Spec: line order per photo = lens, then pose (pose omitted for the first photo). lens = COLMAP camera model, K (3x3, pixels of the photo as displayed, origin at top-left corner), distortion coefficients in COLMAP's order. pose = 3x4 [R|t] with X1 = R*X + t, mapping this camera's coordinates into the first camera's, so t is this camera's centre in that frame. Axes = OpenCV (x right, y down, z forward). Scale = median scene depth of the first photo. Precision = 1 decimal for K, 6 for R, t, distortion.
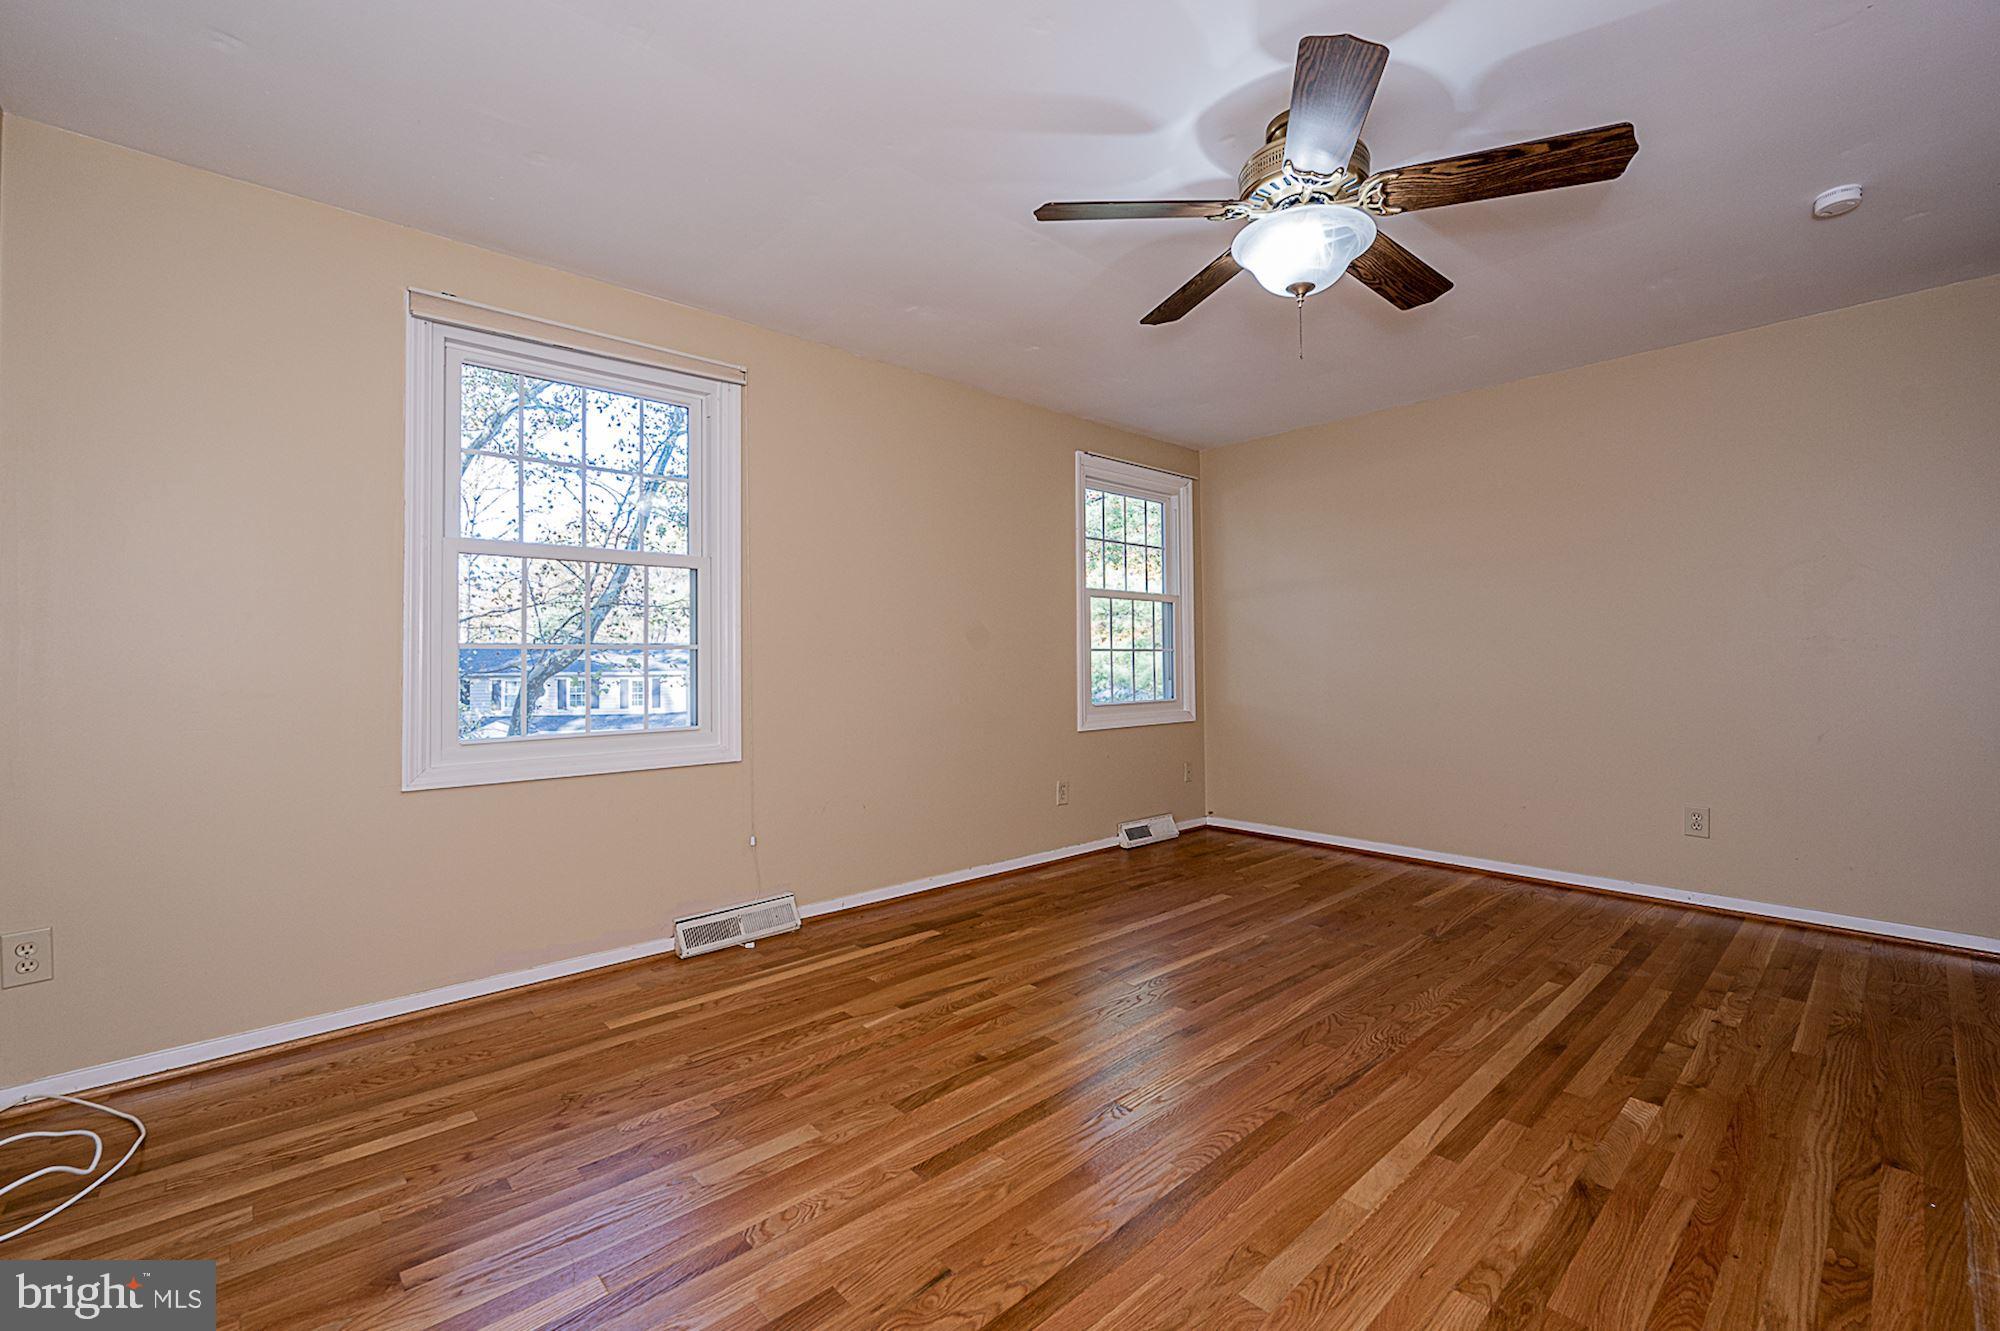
lens RADIAL K [[807.2, 0, 1000.1], [0, 807.2, 662.8], [0, 0, 1]] dist [-0.000431, 0.000079]
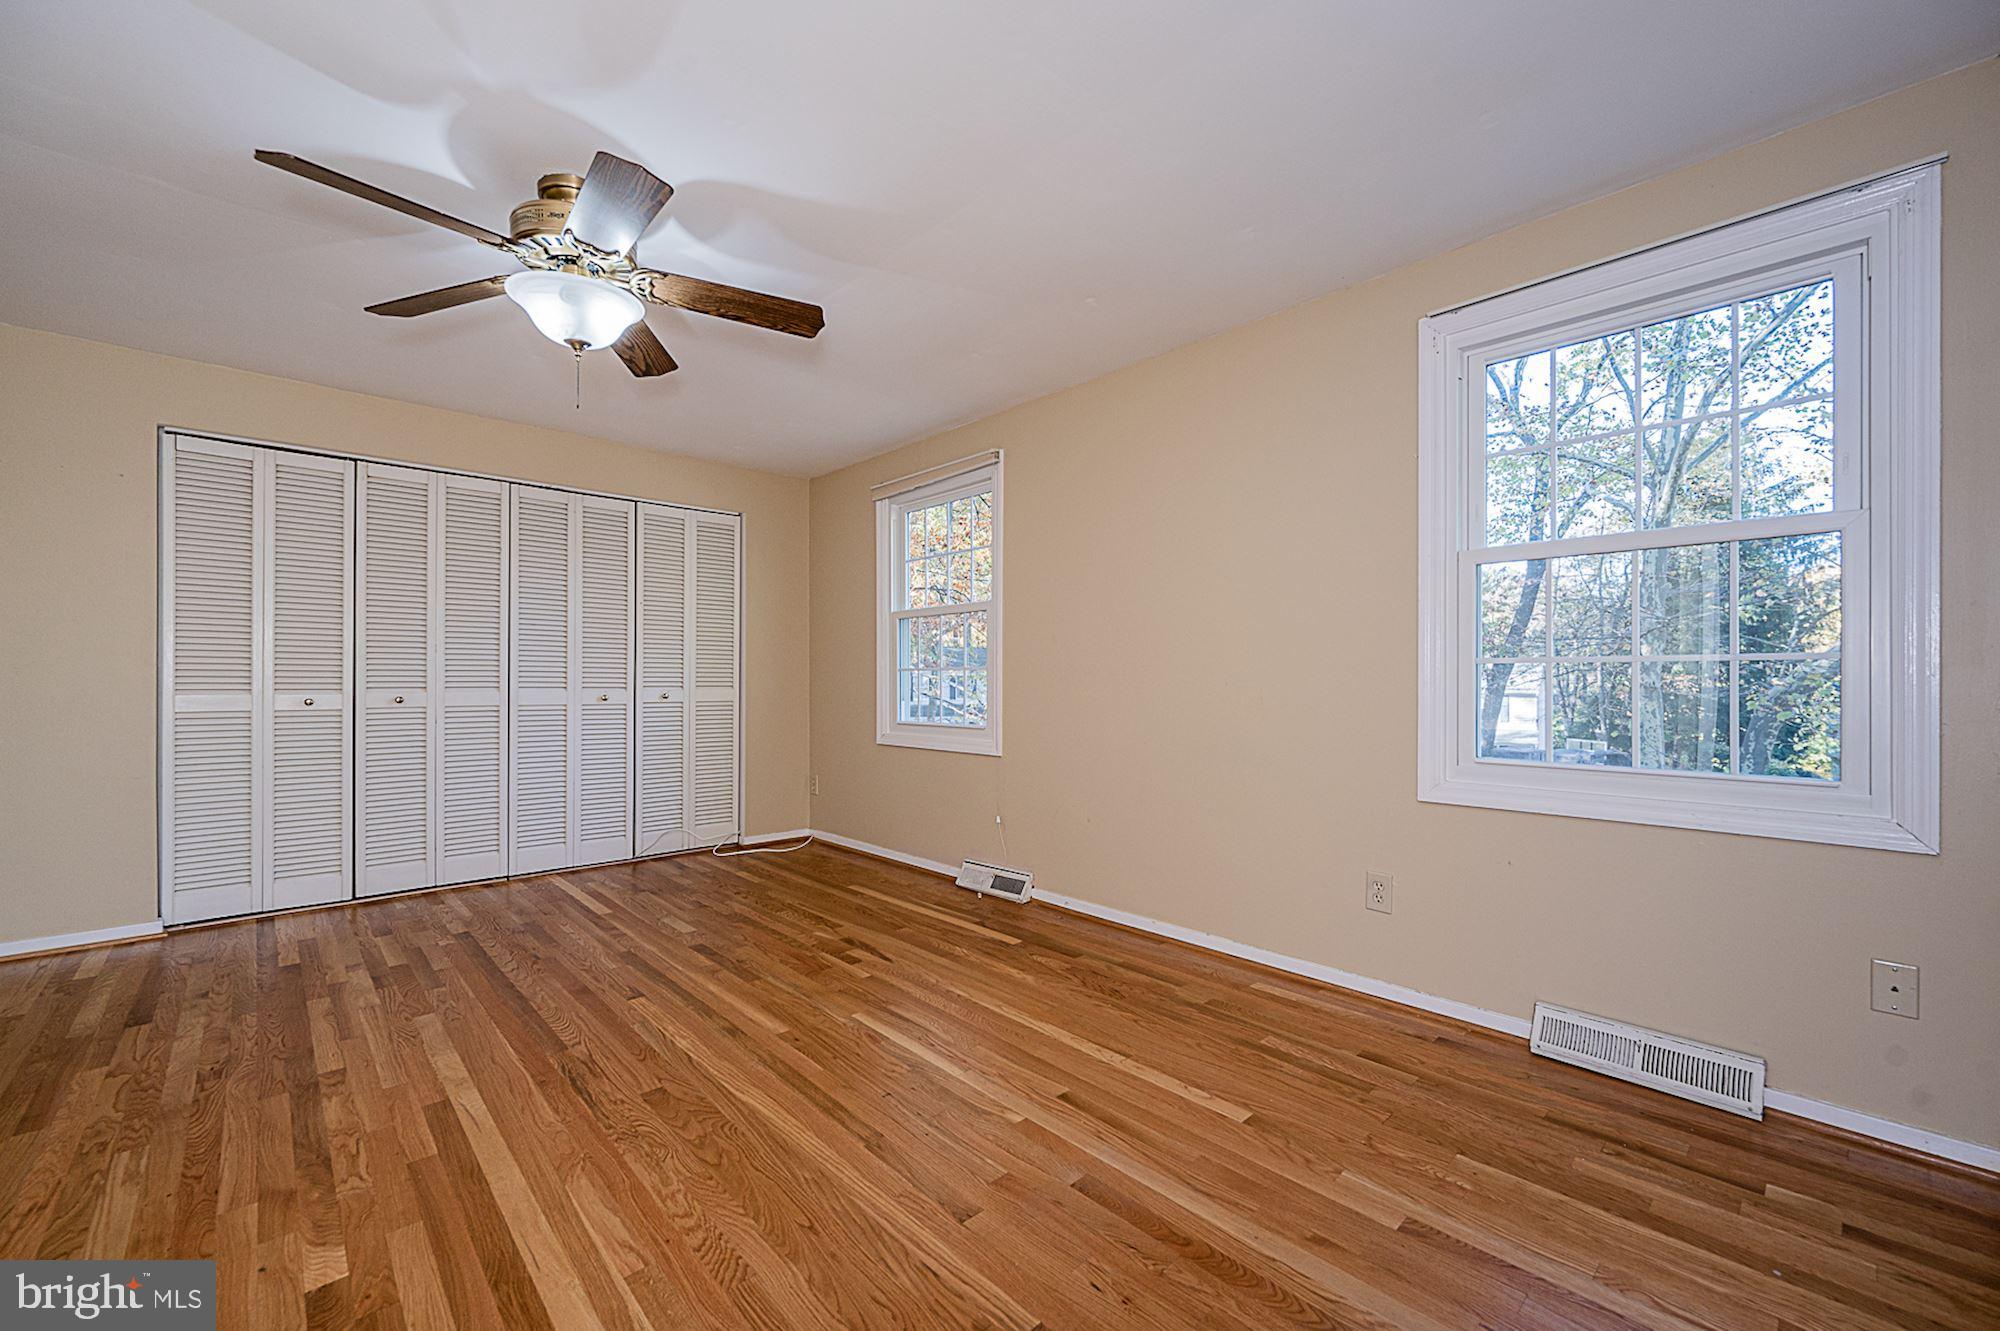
lens RADIAL K [[807.2, 0, 1000.1], [0, 807.2, 662.8], [0, 0, 1]] dist [-0.000431, 0.000079]
pose [[0.025187, -0.013470, -0.999592, 1.183945], [-0.002333, 0.999906, -0.013533, -0.001114], [0.999680, 0.002673, 0.025154, 1.213436]]
